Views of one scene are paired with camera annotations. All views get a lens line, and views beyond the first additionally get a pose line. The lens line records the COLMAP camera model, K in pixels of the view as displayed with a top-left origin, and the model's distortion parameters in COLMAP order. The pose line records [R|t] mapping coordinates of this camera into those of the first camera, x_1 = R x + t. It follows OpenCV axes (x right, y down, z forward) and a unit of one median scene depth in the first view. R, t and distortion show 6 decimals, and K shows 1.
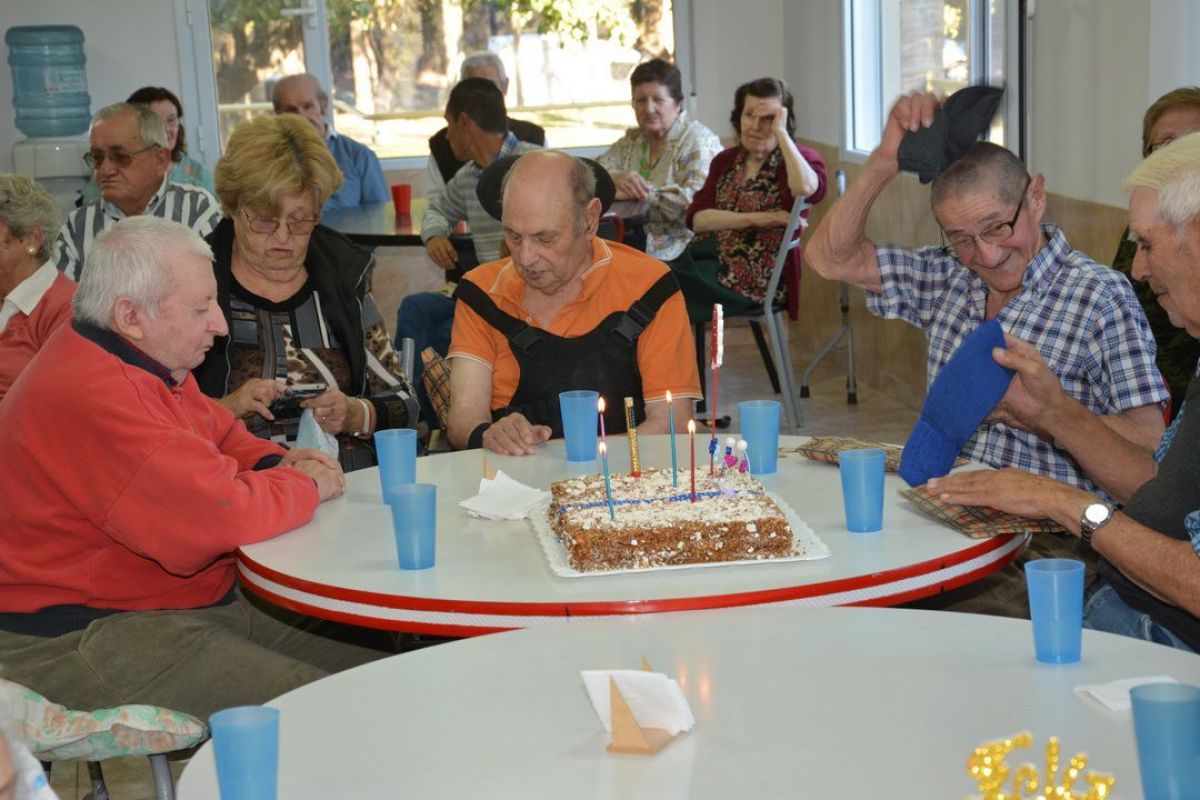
lens RADIAL K [[2575.5, 0, 596.0], [0, 2575.5, 407.9], [0, 0, 1]] dist [0.494937, 0.000000]
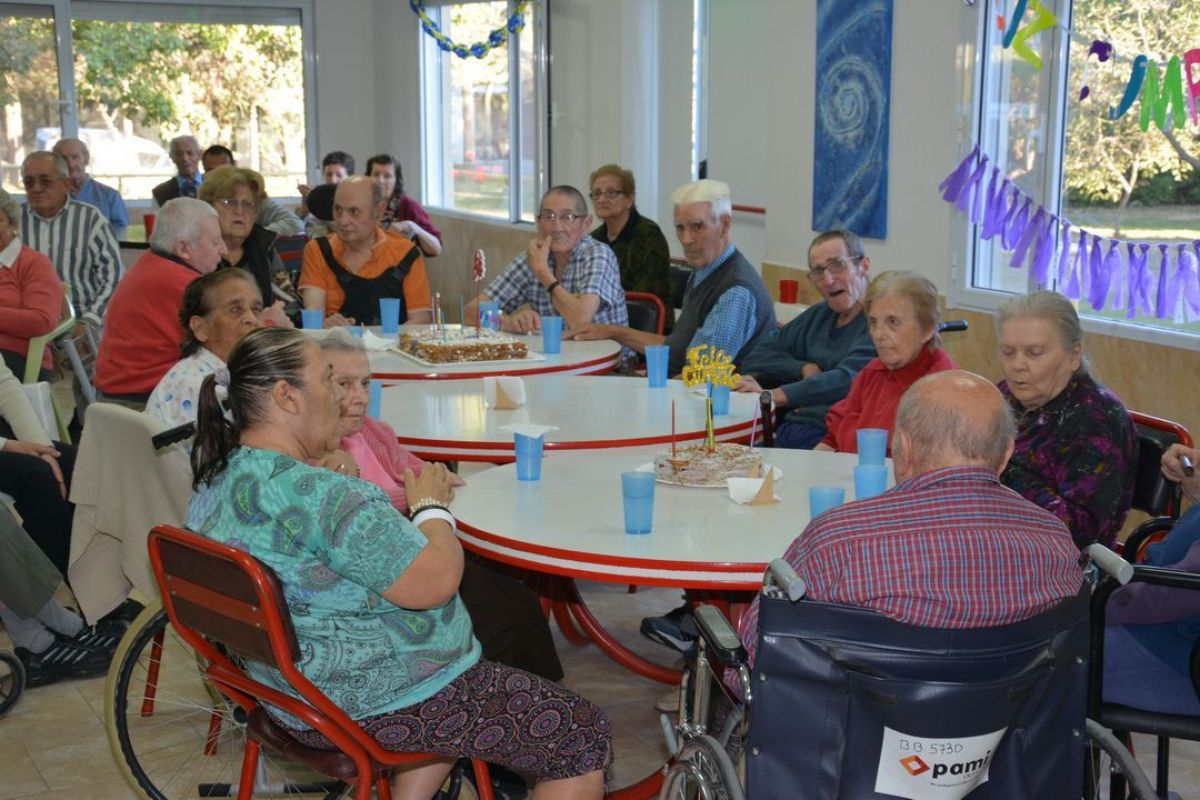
lens RADIAL K [[2024.5, 0, 590.7], [0, 2024.5, 397.0], [0, 0, 1]] dist [0.309758, 0.000000]
pose [[0.970458, 0.008099, 0.241134, -0.219787], [-0.003360, 0.999793, -0.020058, 0.093745], [-0.241246, 0.018655, 0.970285, -0.529081]]
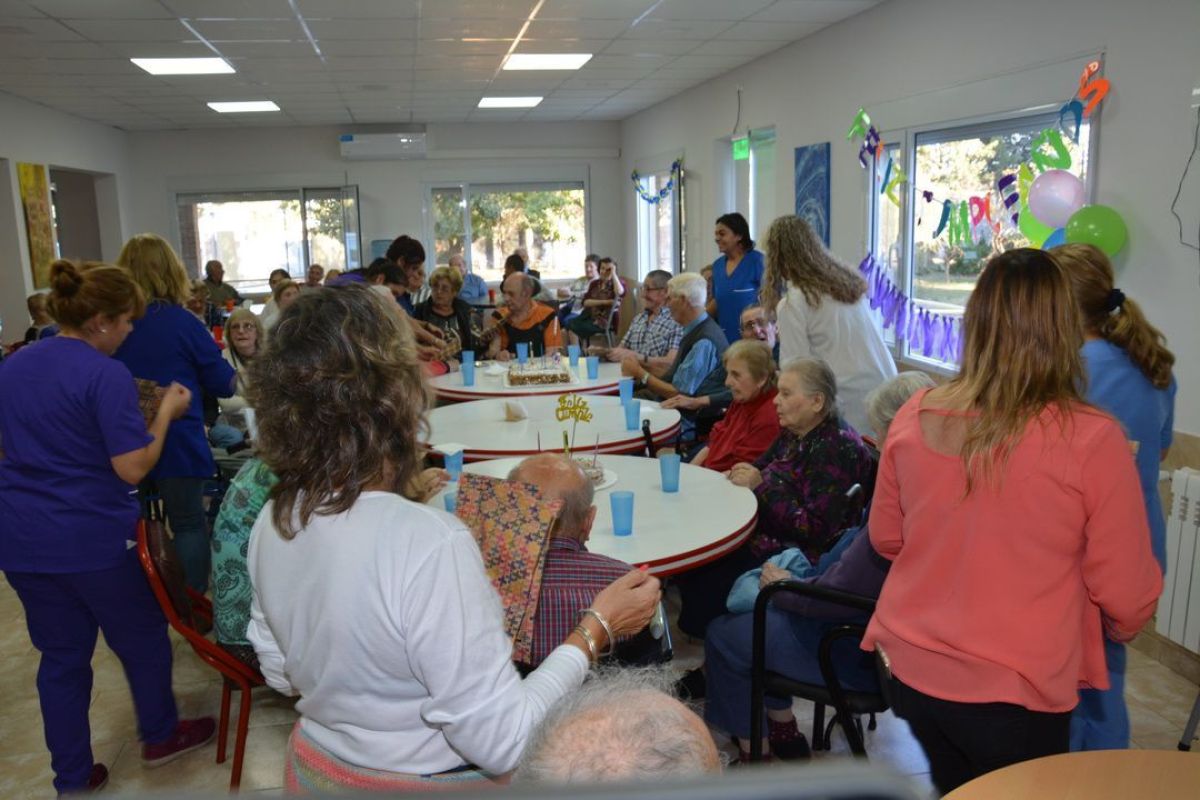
lens RADIAL K [[974.7, 0, 589.1], [0, 974.7, 399.4], [0, 0, 1]] dist [-0.143023, 0.118575]
pose [[0.999809, 0.019410, 0.002275, 0.076248], [-0.019447, 0.999657, 0.017527, 0.041541], [-0.001934, -0.017568, 0.999844, -0.297704]]
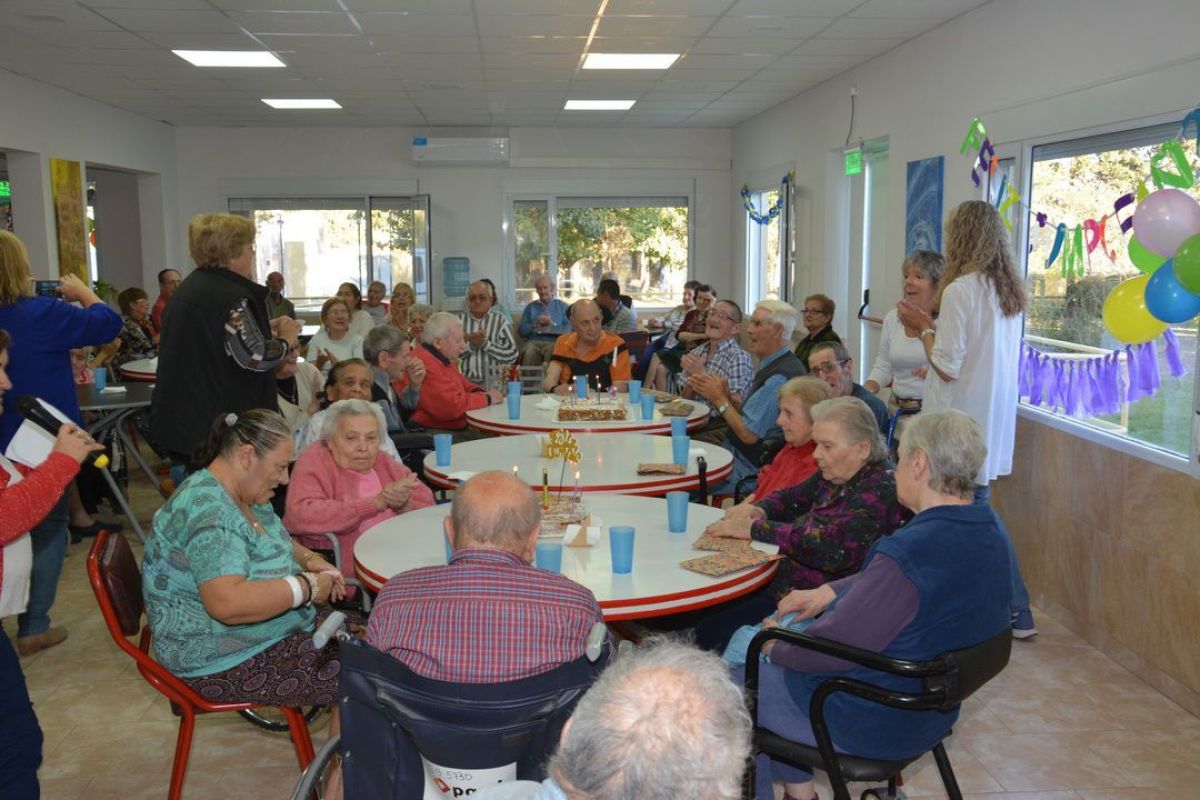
lens RADIAL K [[1154.2, 0, 597.2], [0, 1154.2, 392.9], [0, 0, 1]] dist [-0.023732, 0.000000]
pose [[0.992986, 0.056241, -0.104001, 0.146815], [-0.059656, 0.997768, -0.030016, 0.051278], [0.102081, 0.036010, 0.994124, -0.365627]]
